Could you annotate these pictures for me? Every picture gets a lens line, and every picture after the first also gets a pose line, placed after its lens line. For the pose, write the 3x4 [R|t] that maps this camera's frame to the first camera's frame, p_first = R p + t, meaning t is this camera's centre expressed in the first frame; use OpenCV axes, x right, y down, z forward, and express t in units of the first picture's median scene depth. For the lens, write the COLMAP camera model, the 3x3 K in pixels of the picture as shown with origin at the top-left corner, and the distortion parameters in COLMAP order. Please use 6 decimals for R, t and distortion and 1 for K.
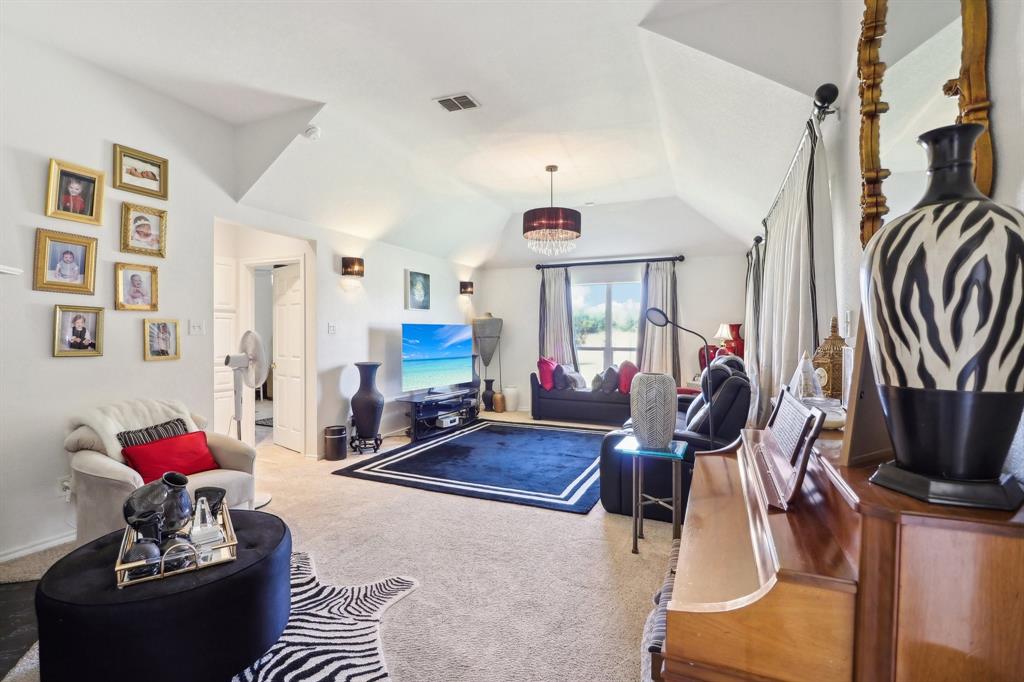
lens RADIAL K [[484.4, 0, 513.9], [0, 484.4, 336.7], [0, 0, 1]] dist [-0.004538, -0.009185]
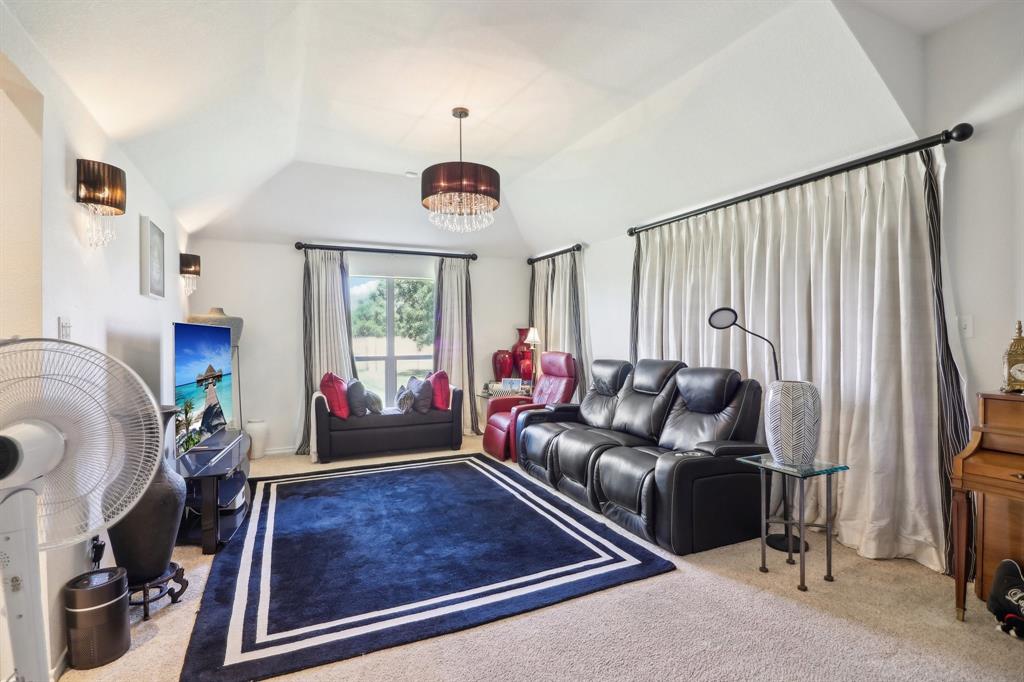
lens RADIAL K [[484.4, 0, 516.3], [0, 484.4, 337.8], [0, 0, 1]] dist [-0.004538, -0.009185]
pose [[0.664311, -0.007805, 0.747415, -0.295054], [0.013724, 0.999904, -0.001756, -0.004793], [-0.747330, 0.011424, 0.664355, 0.325076]]
